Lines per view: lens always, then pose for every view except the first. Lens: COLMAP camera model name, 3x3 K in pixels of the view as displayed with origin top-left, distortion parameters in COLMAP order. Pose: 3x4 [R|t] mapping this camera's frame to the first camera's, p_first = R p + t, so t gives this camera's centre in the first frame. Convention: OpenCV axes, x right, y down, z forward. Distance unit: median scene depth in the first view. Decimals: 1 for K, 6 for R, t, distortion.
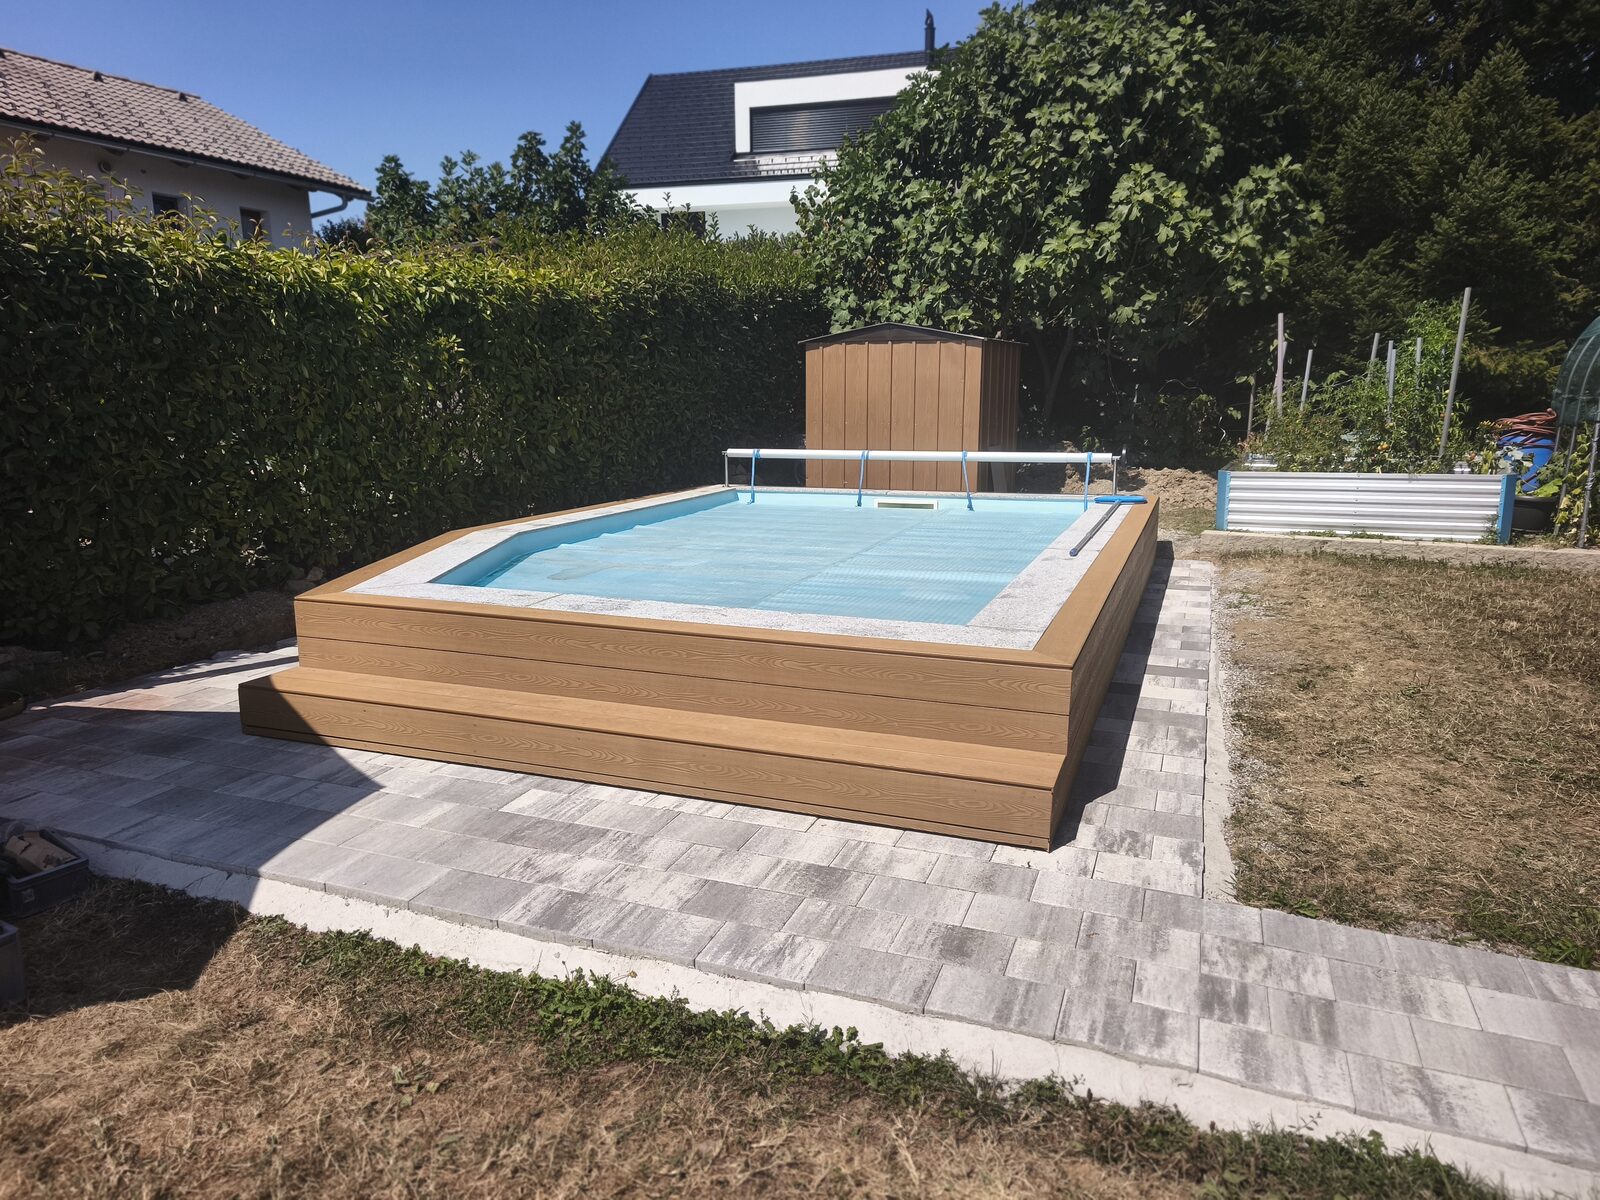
lens RADIAL K [[1070.8, 0, 808.0], [0, 1070.8, 590.5], [0, 0, 1]] dist [0.077677, -0.068826]
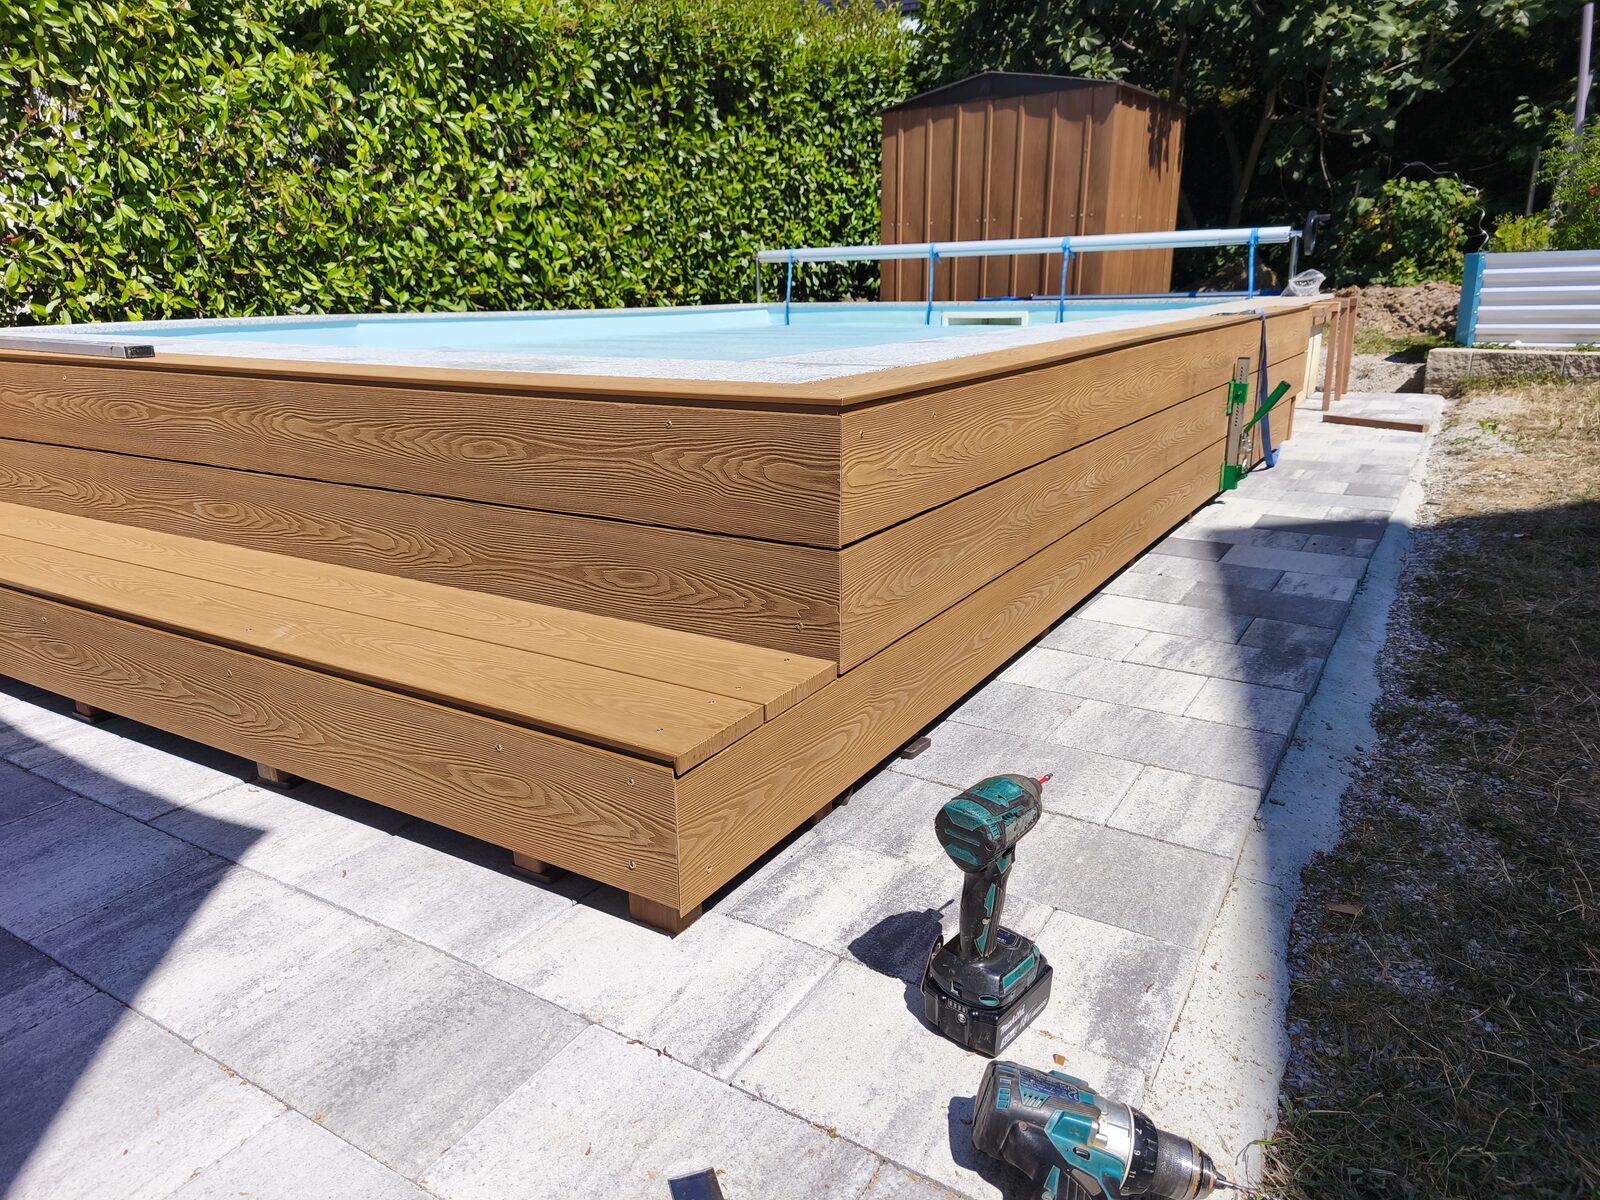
lens RADIAL K [[1070.8, 0, 808.0], [0, 1070.8, 590.5], [0, 0, 1]] dist [0.077677, -0.068826]
pose [[0.982117, 0.042039, -0.183517, 0.197528], [-0.025354, 0.995405, 0.092334, 0.064799], [0.186555, -0.086030, 0.978670, 0.435980]]
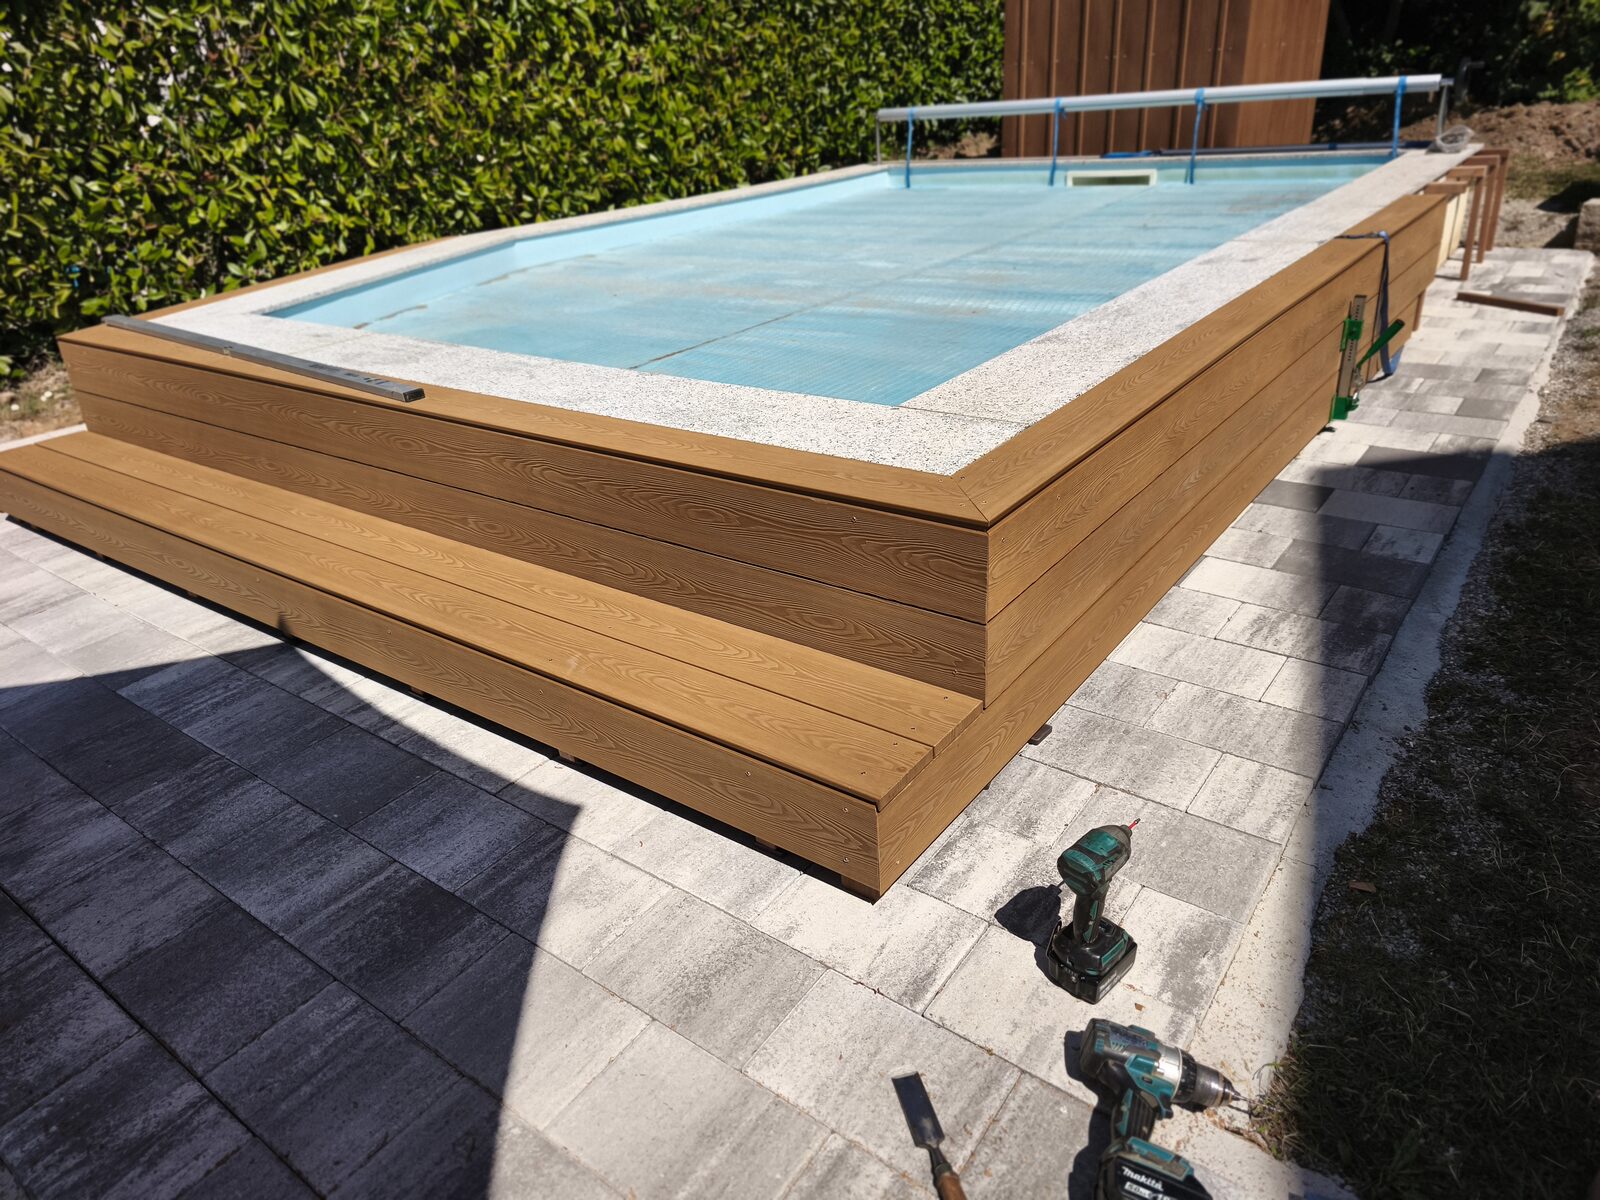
lens RADIAL K [[1070.8, 0, 808.0], [0, 1070.8, 590.5], [0, 0, 1]] dist [0.077677, -0.068826]
pose [[0.959055, 0.067091, -0.275157, 0.196964], [0.009075, 0.963759, 0.266621, -0.016684], [0.283073, -0.258201, 0.923689, 0.363989]]
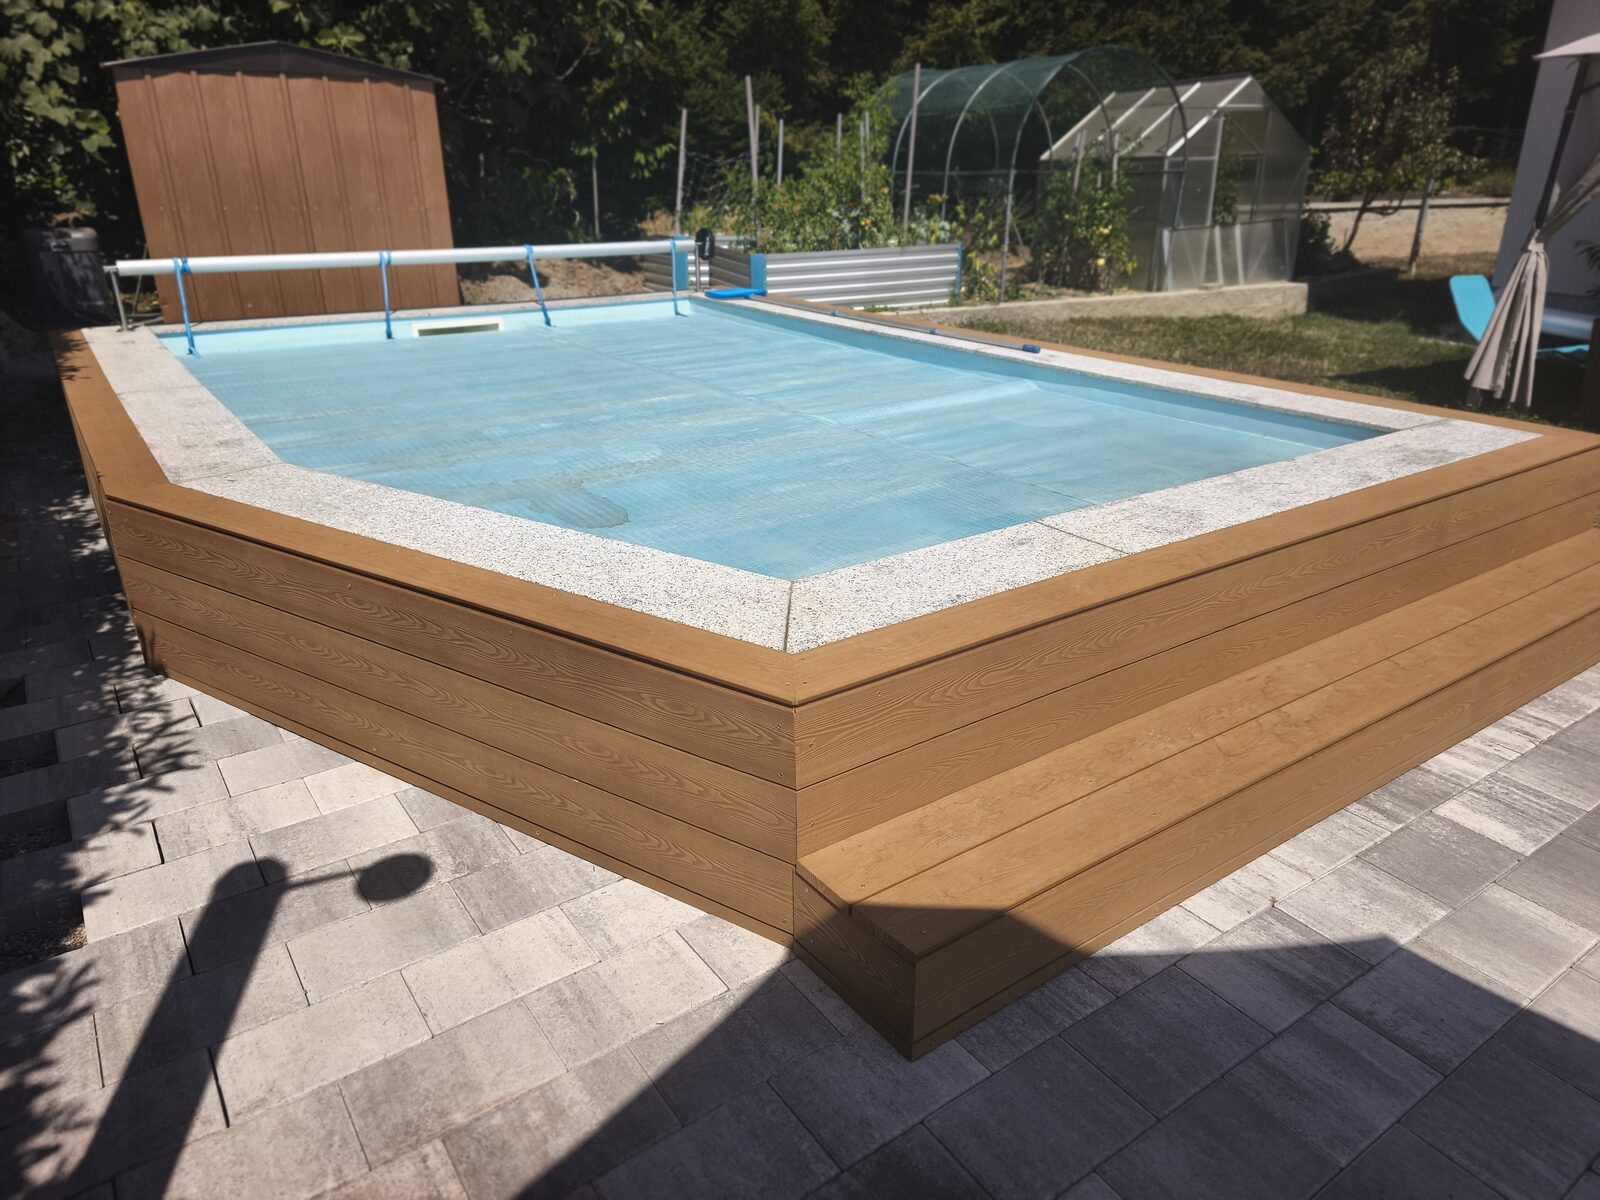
lens RADIAL K [[1070.8, 0, 808.0], [0, 1070.8, 590.5], [0, 0, 1]] dist [0.077677, -0.068826]
pose [[0.558638, -0.299116, 0.773598, -0.659101], [0.150371, 0.953775, 0.260195, -0.113403], [-0.815667, -0.029029, 0.577793, 0.677879]]
